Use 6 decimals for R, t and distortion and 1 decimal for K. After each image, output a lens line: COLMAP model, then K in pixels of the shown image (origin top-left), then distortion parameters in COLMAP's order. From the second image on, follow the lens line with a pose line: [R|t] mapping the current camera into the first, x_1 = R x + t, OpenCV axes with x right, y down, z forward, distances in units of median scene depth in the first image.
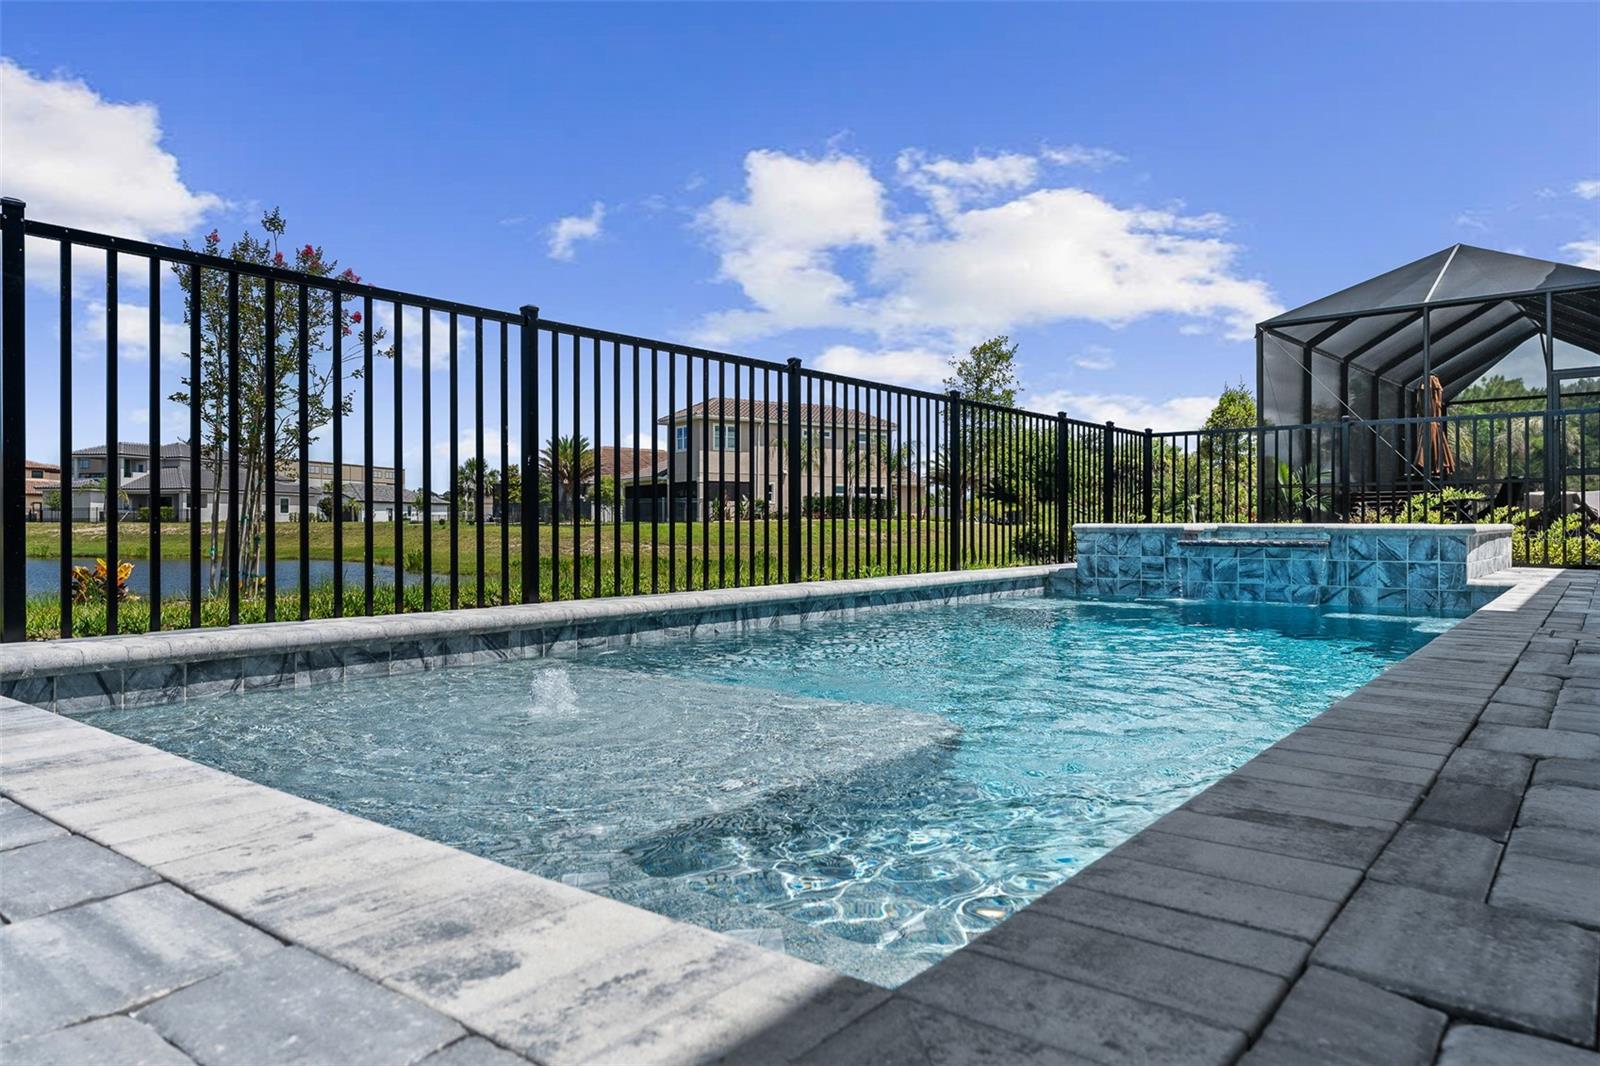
lens RADIAL K [[1039.3, 0, 804.8], [0, 1039.3, 525.0], [0, 0, 1]] dist [-0.001359, -0.000569]
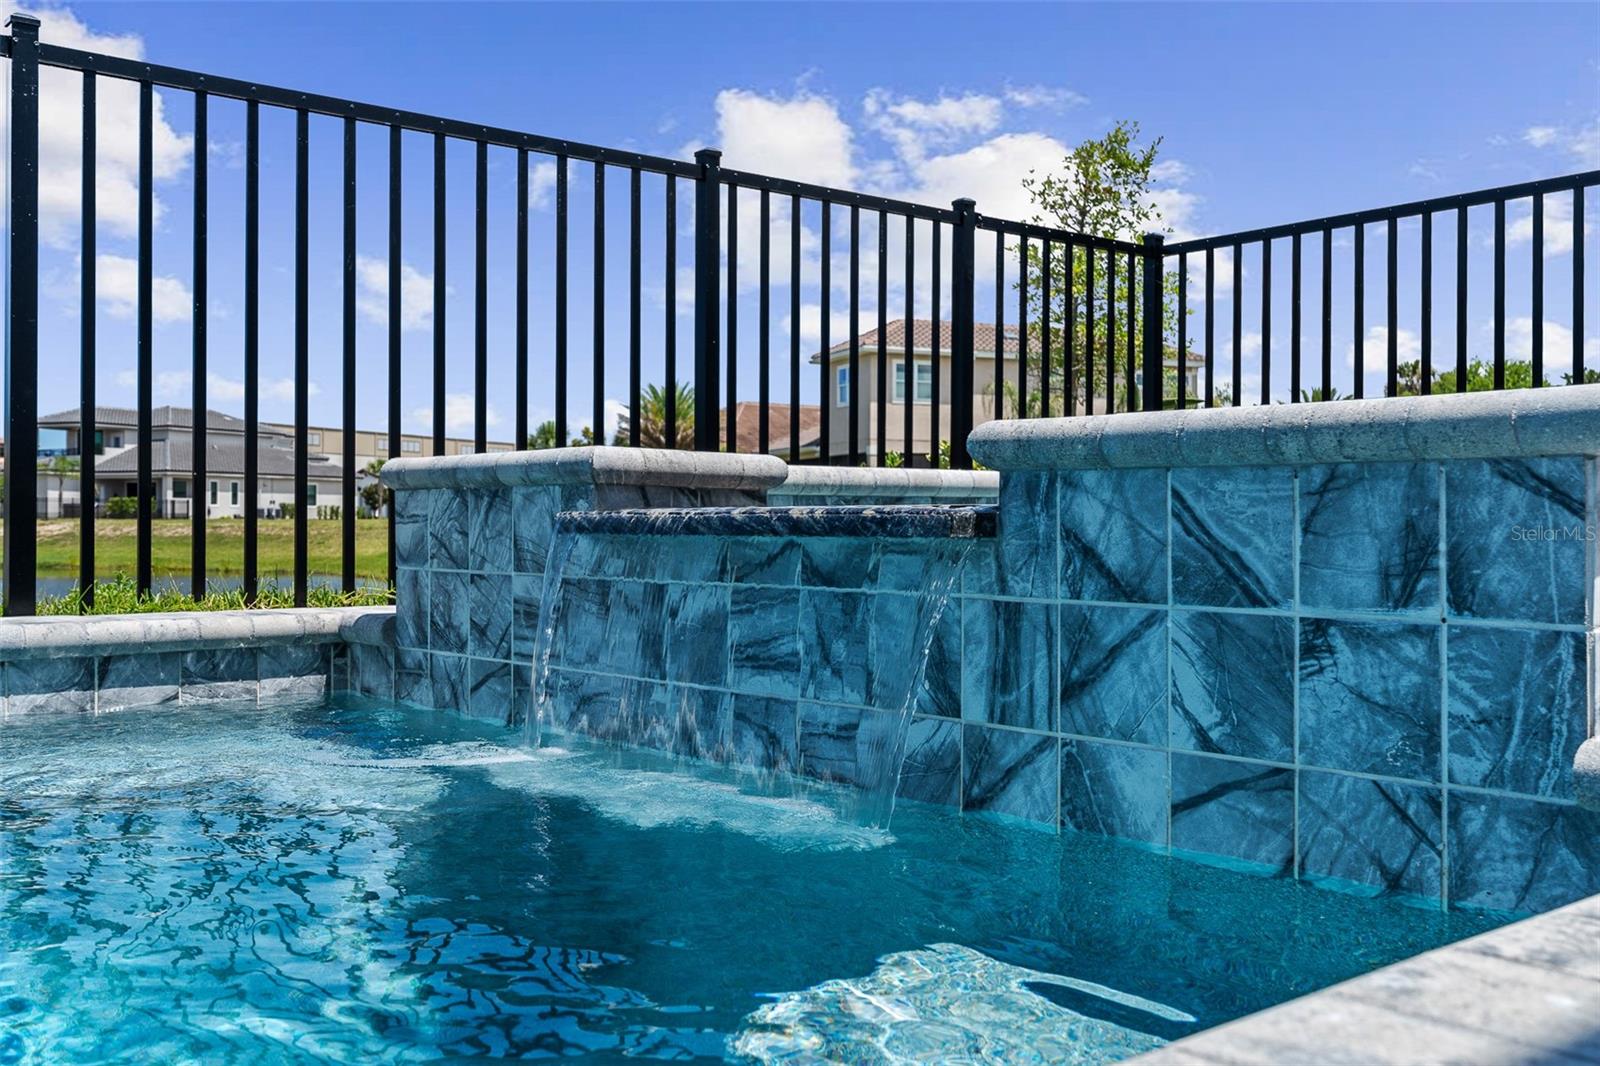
lens RADIAL K [[1593.9, 0, 800.0], [0, 1593.9, 533.0], [0, 0, 1]] dist [0.009313, 0.007521]
pose [[0.980499, 0.004057, -0.196481, 0.493213], [-0.003306, 0.999986, 0.004154, 0.018725], [0.196495, -0.003423, 0.980499, 0.642729]]
